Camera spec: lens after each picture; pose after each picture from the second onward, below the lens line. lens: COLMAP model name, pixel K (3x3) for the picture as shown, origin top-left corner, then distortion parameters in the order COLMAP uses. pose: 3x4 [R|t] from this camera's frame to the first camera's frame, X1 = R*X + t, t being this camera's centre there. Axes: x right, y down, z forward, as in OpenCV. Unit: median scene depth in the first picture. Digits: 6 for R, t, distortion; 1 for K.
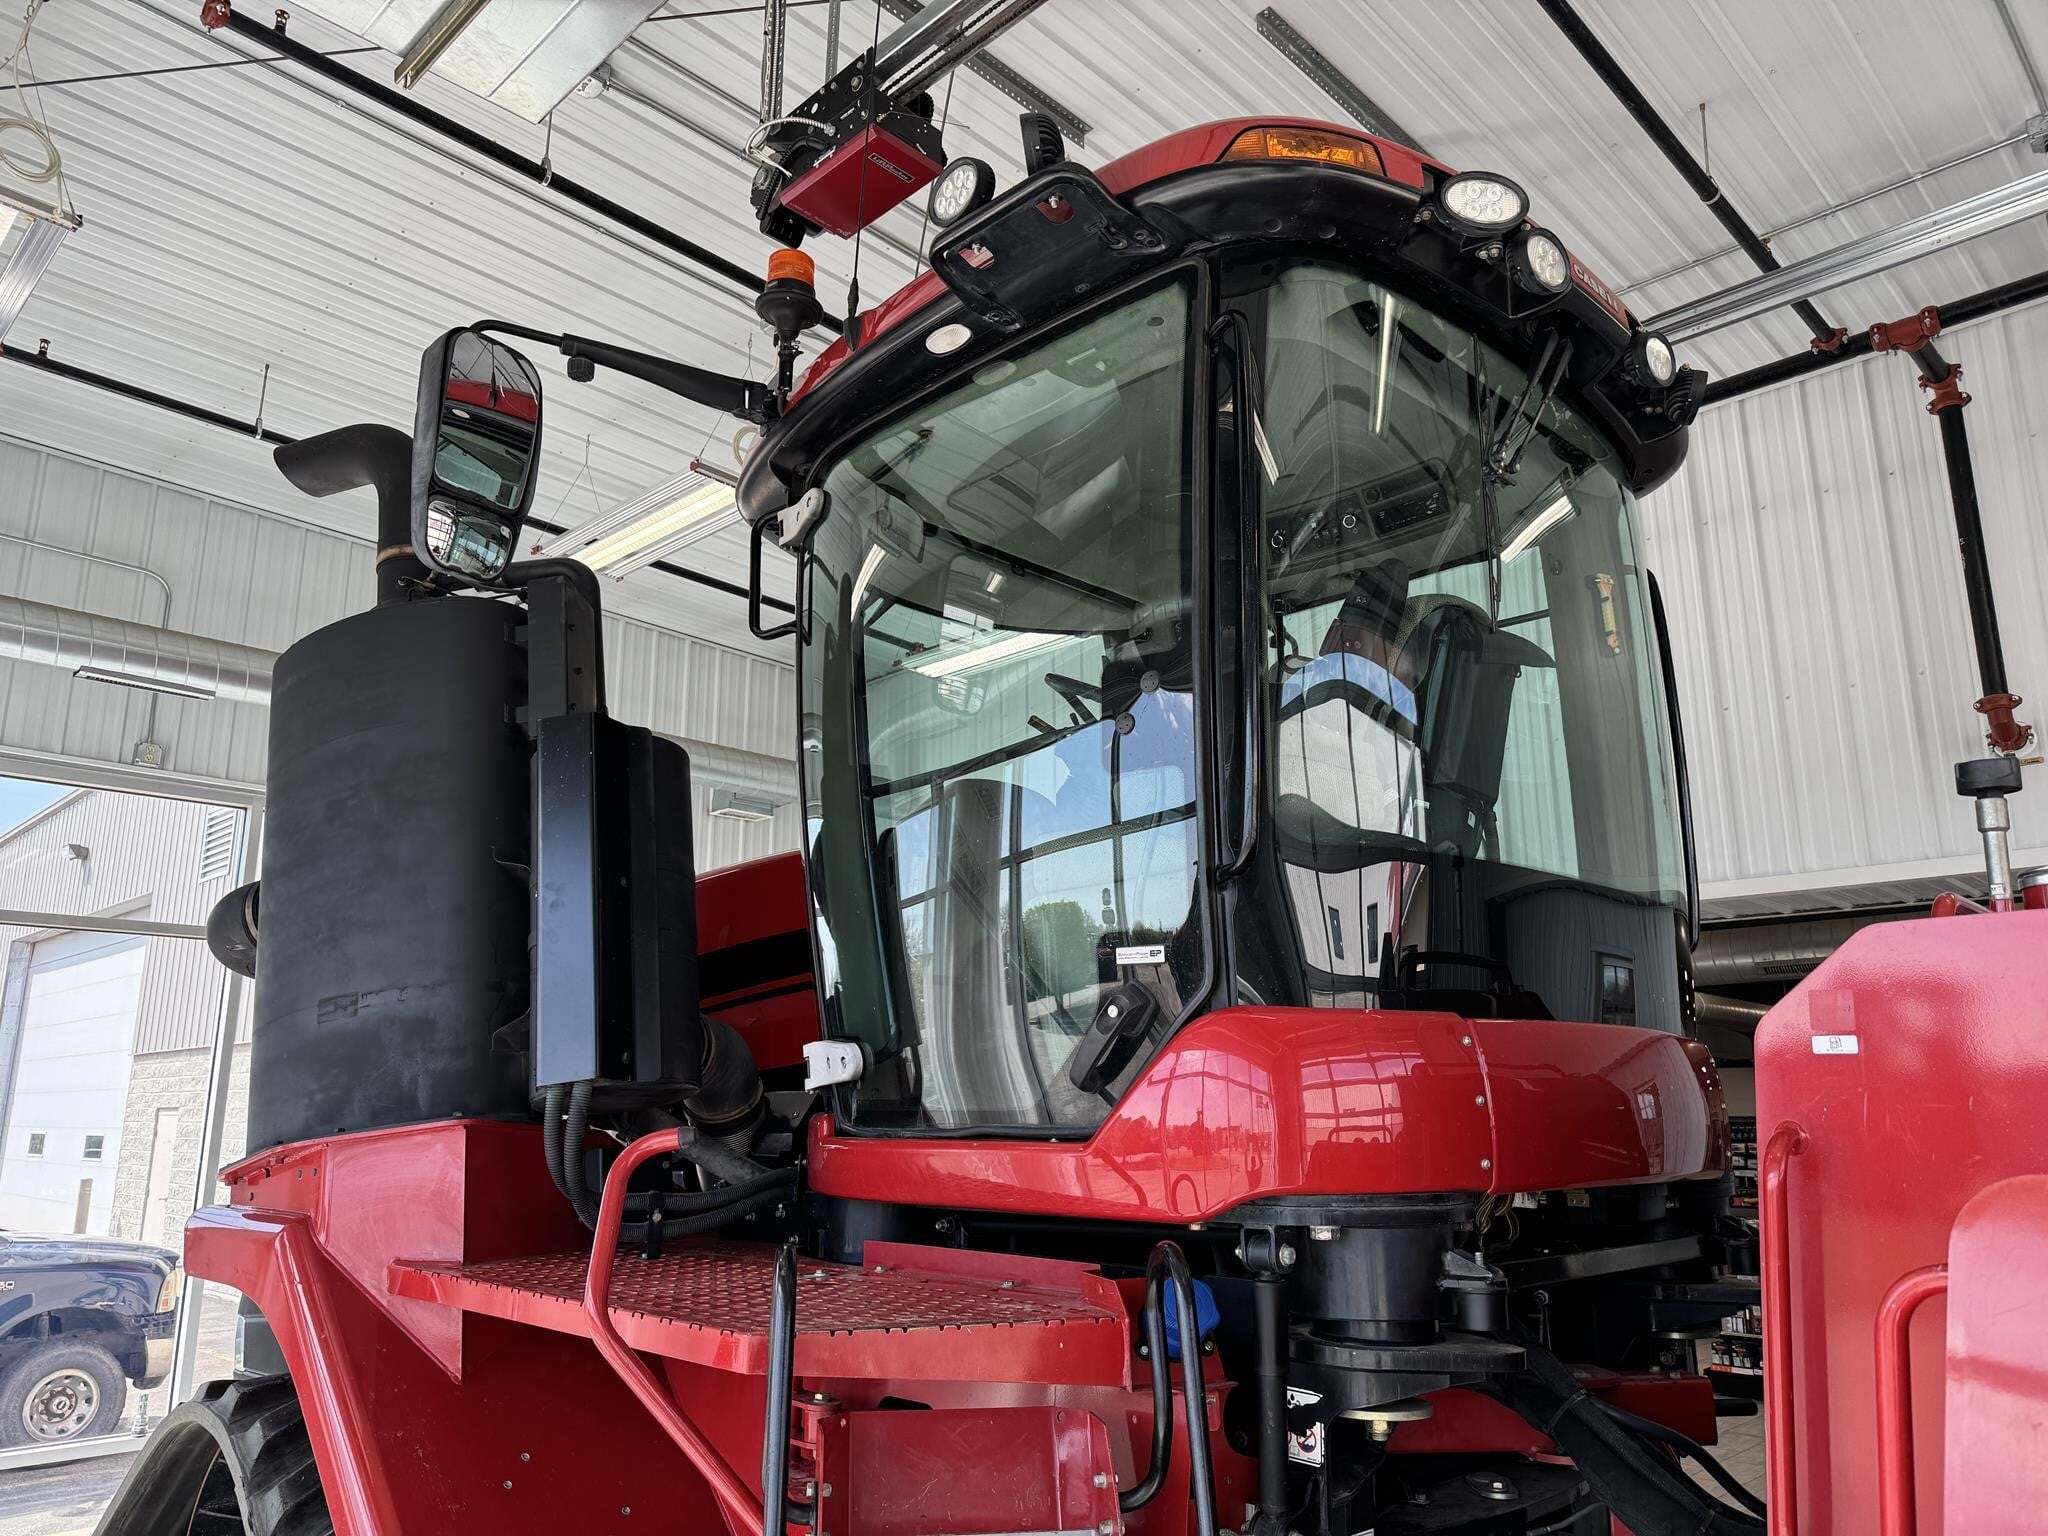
lens RADIAL K [[1445.5, 0, 1026.7], [0, 1445.5, 770.7], [0, 0, 1]] dist [0.029861, -0.042119]
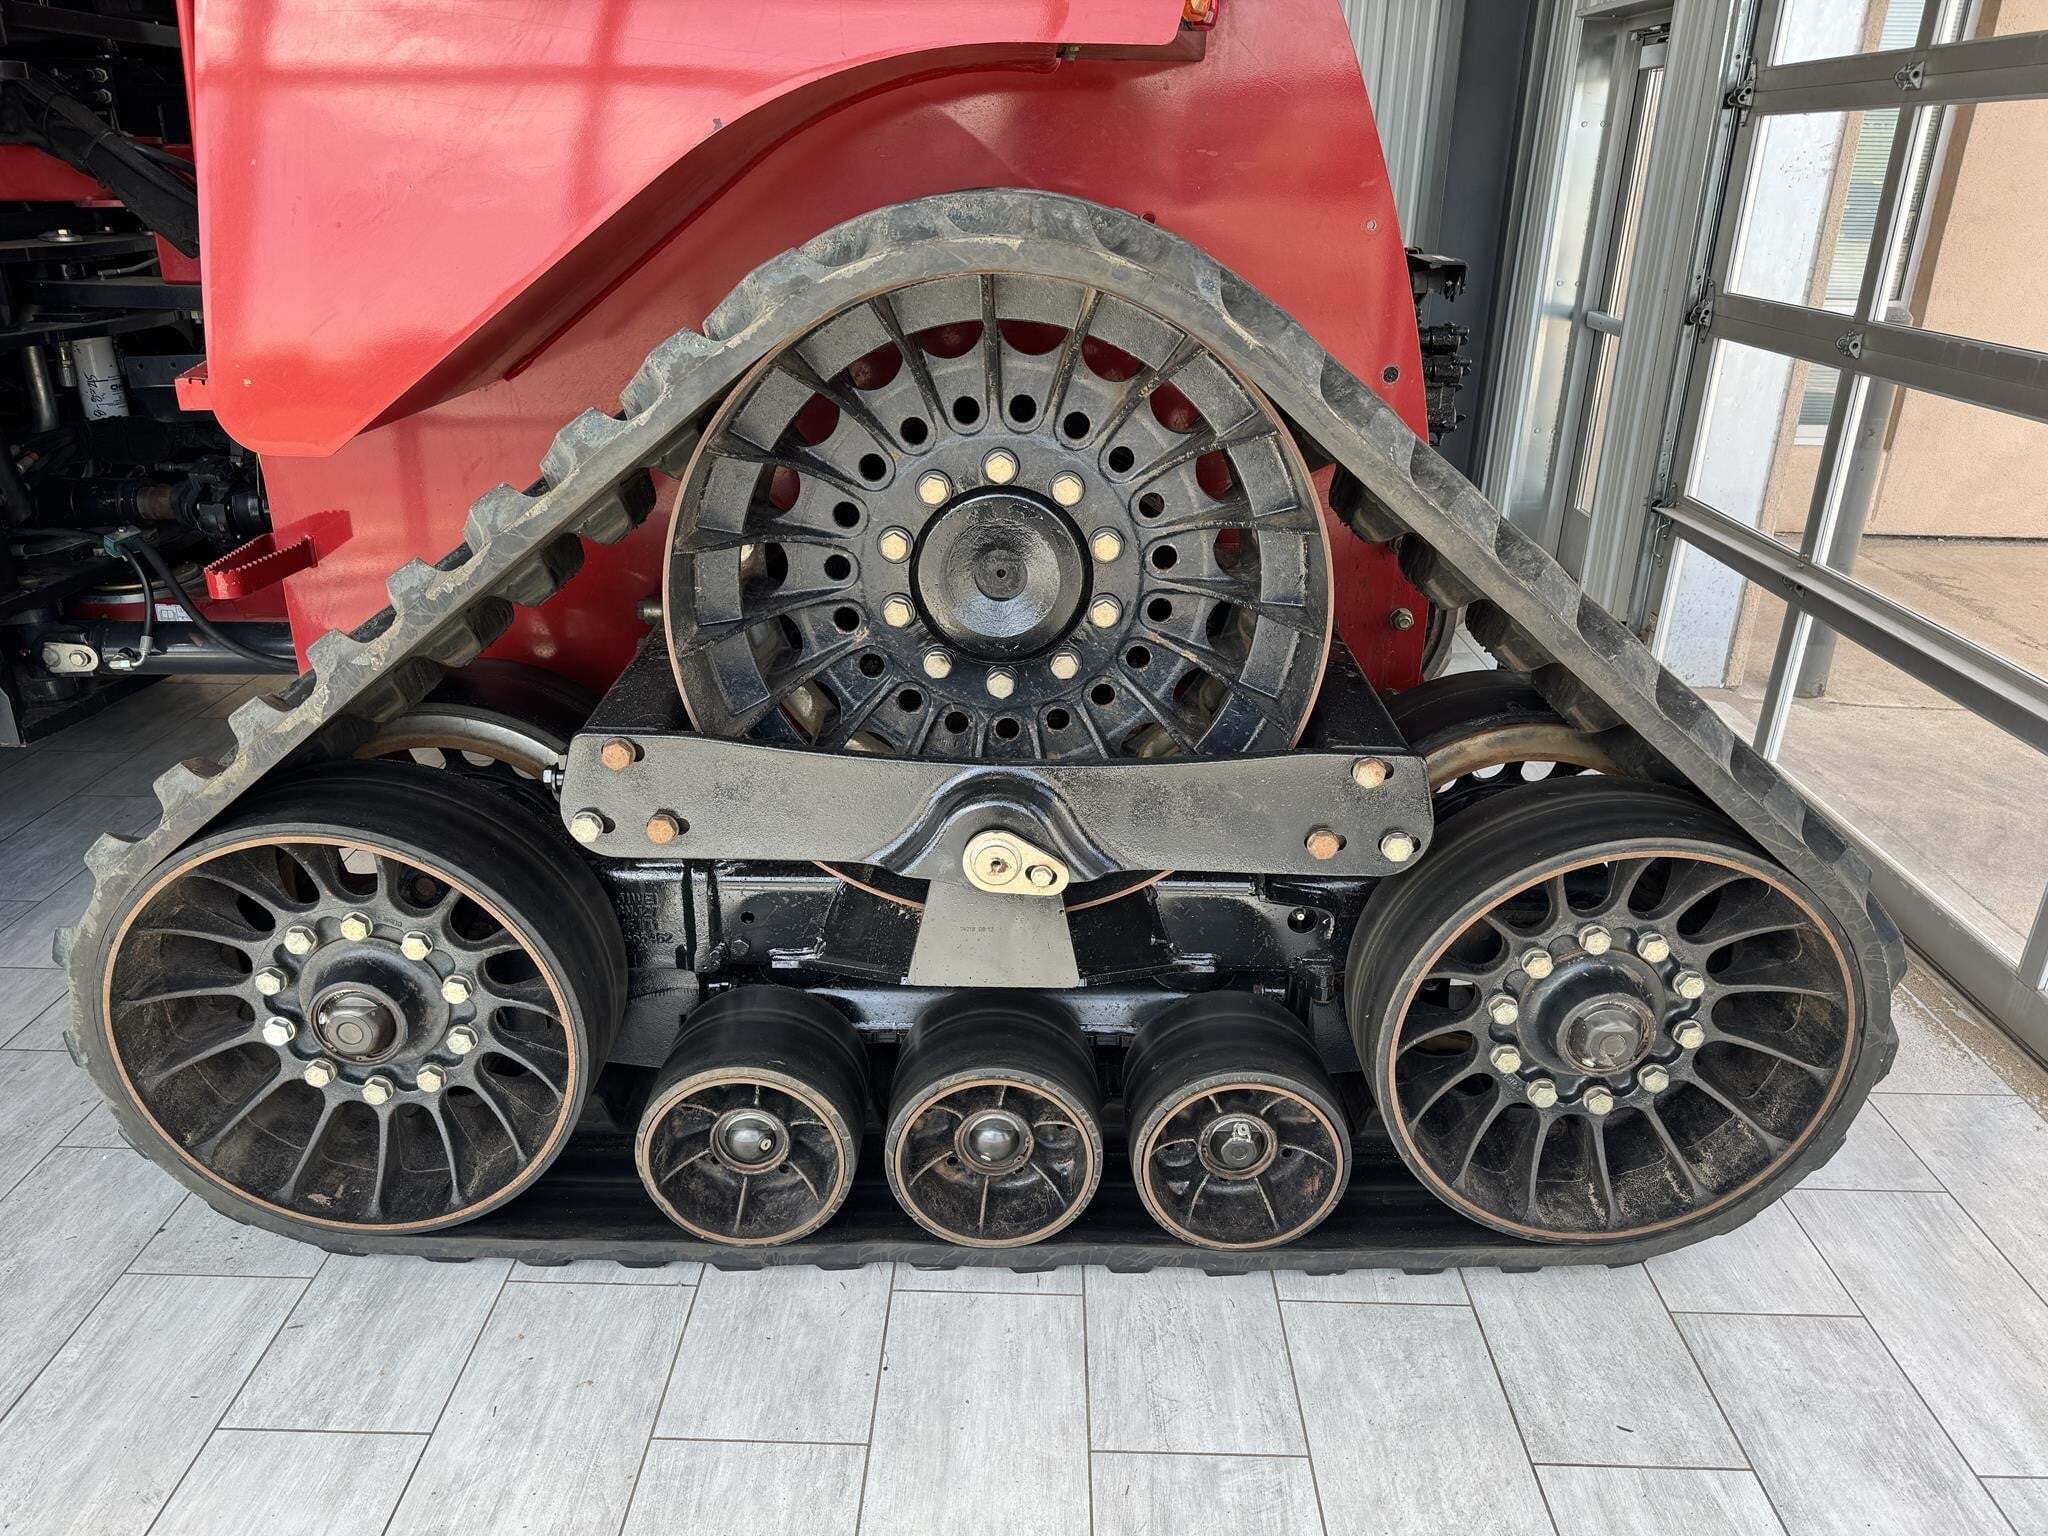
lens RADIAL K [[1445.5, 0, 1028.1], [0, 1445.5, 789.4], [0, 0, 1]] dist [0.029861, -0.042119]
pose [[0.728954, -0.256038, 0.634878, 0.021000], [-0.176667, 0.825645, 0.535817, 0.074867], [-0.661373, -0.502748, 0.556624, -0.385482]]
